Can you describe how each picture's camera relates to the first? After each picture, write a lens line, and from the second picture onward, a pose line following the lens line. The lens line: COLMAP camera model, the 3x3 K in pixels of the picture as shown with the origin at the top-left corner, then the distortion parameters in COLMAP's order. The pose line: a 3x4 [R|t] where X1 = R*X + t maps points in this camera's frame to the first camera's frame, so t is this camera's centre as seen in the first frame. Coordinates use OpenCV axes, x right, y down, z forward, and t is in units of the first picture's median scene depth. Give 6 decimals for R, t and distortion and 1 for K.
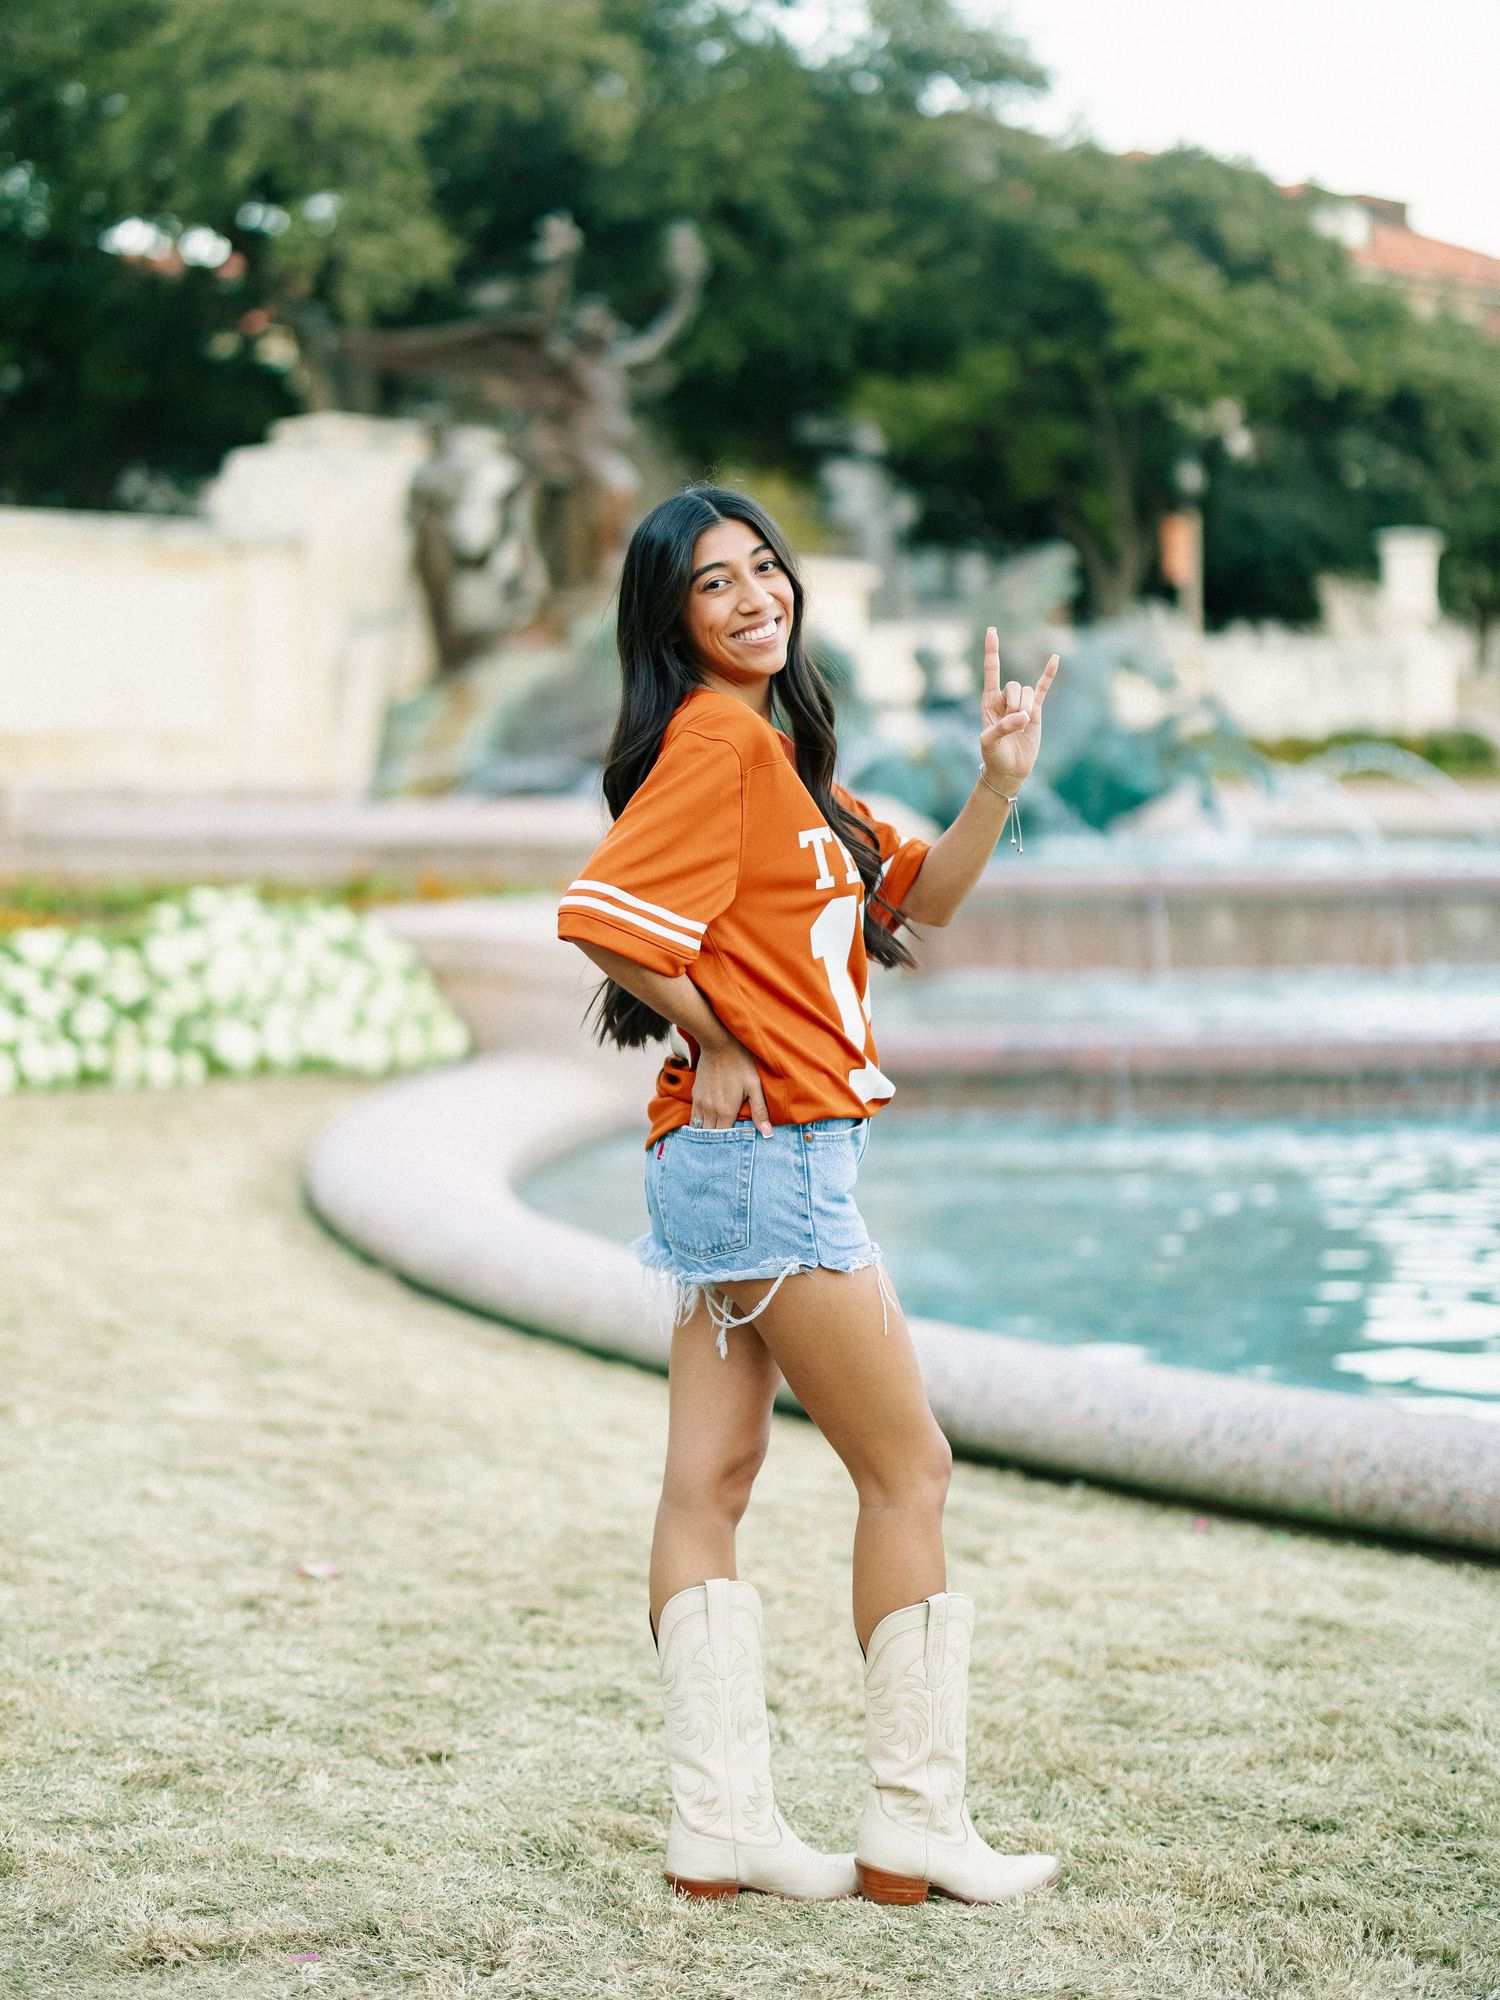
lens RADIAL K [[3128.6, 0, 746.1], [0, 3128.6, 949.2], [0, 0, 1]] dist [-0.010895, 0.147827]
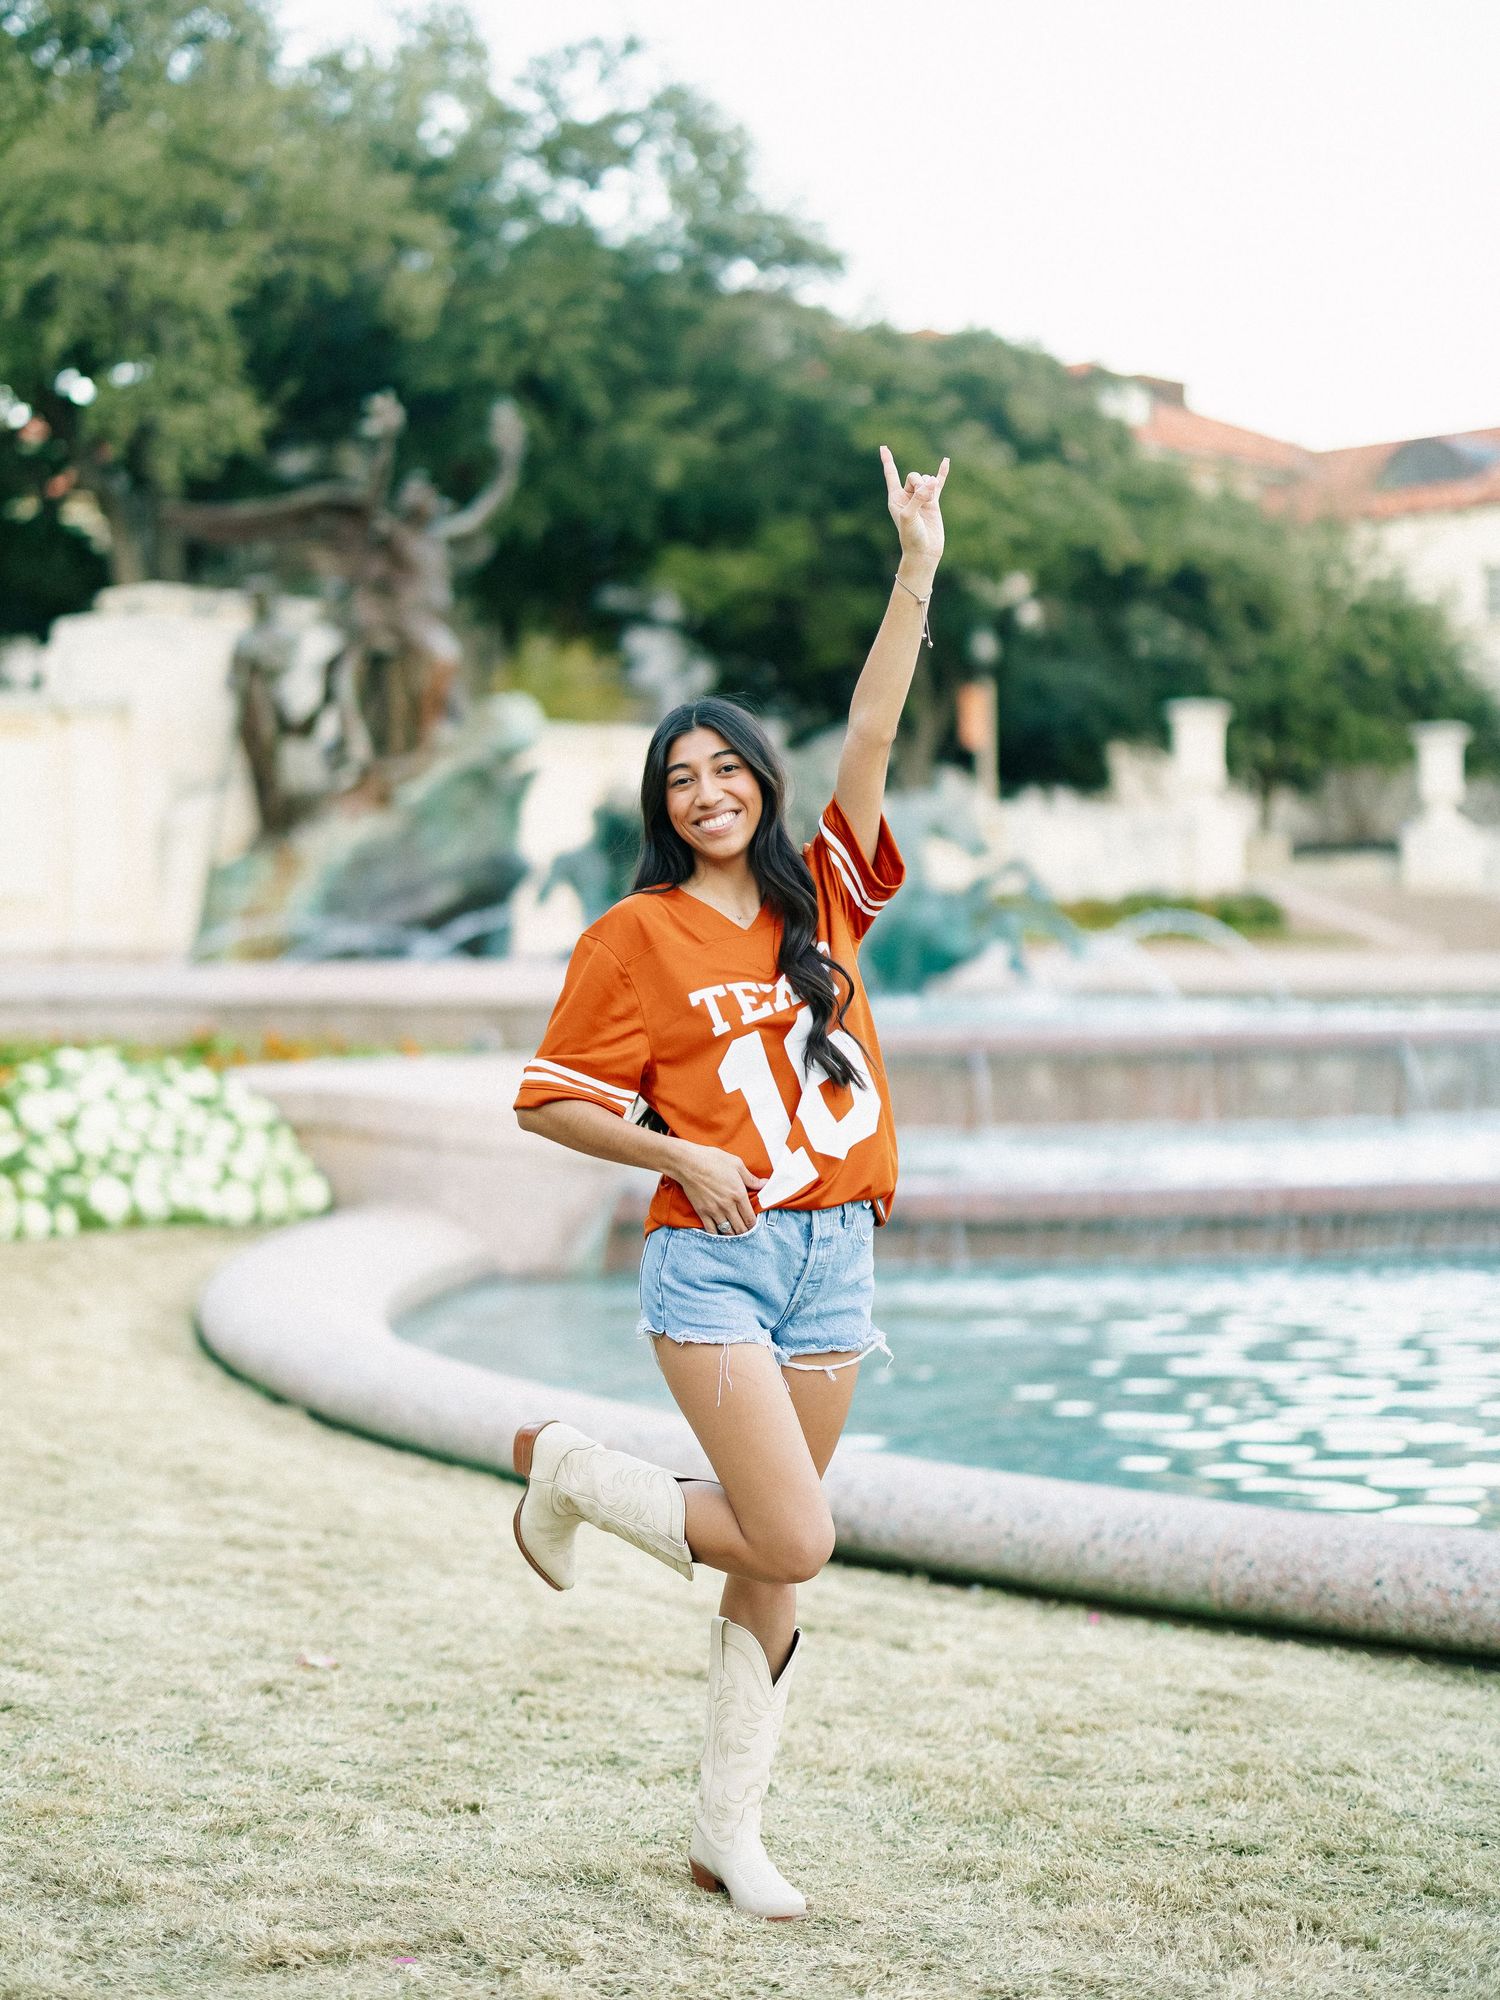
lens RADIAL K [[3128.6, 0, 746.1], [0, 3128.6, 949.2], [0, 0, 1]] dist [-0.010895, 0.147827]
pose [[0.997610, 0.000703, 0.069088, -0.021111], [0.002830, 0.998694, -0.051020, 0.001481], [-0.069034, 0.051094, 0.996305, -0.041276]]
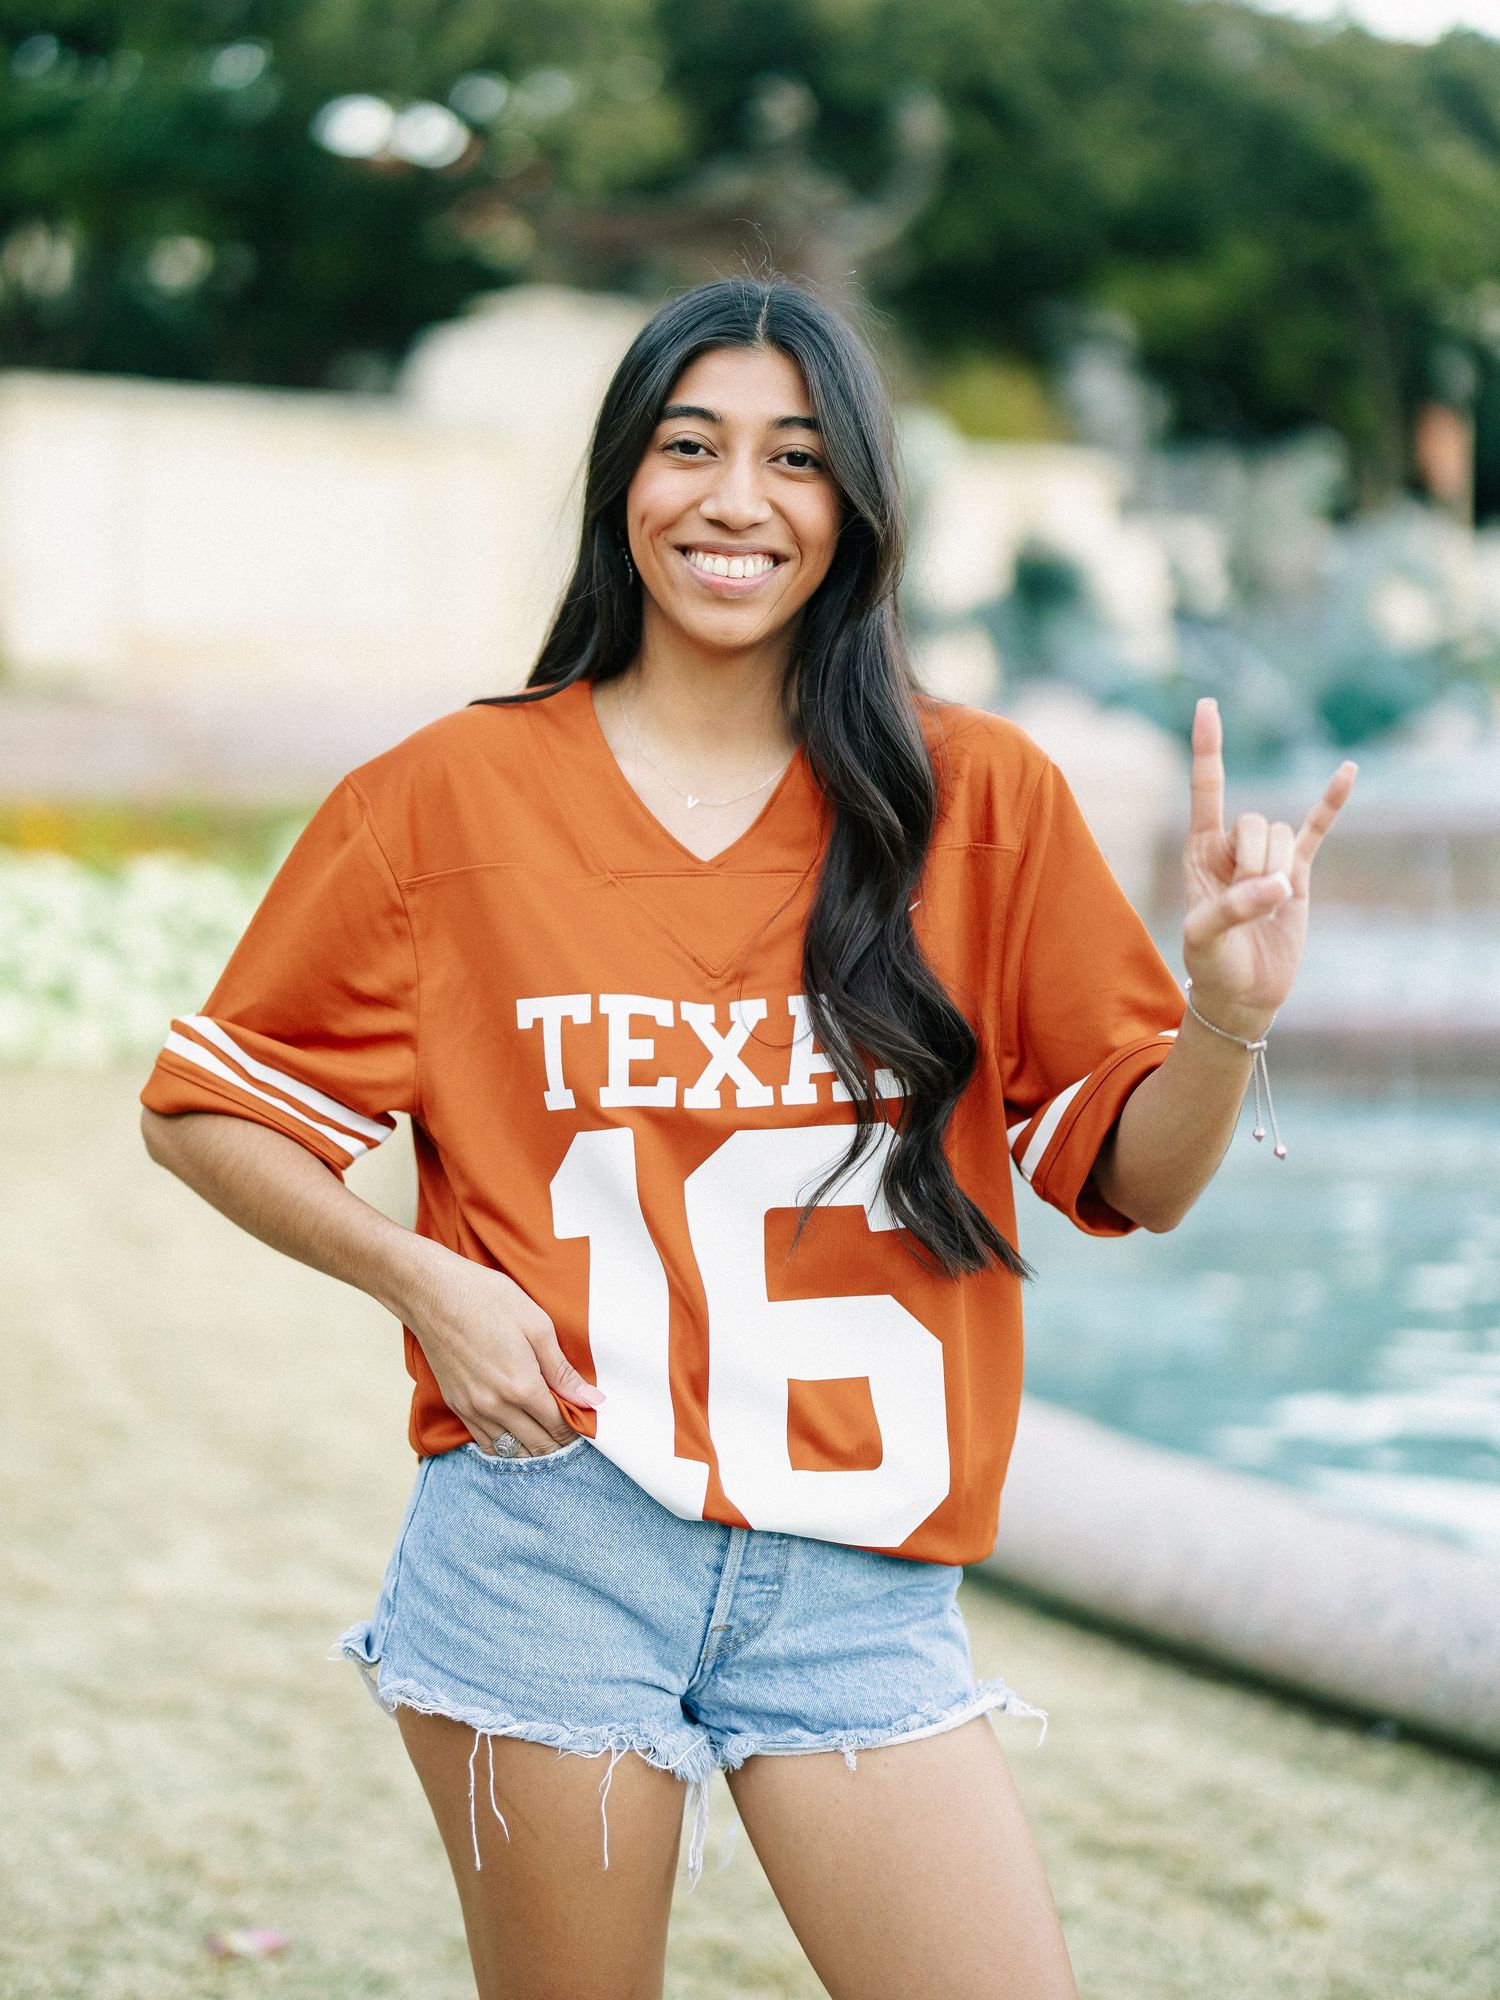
lens RADIAL K [[3128.6, 0, 746.1], [0, 3128.6, 949.2], [0, 0, 1]] dist [-0.010895, 0.147827]
pose [[0.997038, 0.023268, -0.073308, 0.004613], [-0.020900, 0.999240, 0.032909, -0.013097], [0.074018, -0.031279, 0.996766, 0.115969]]
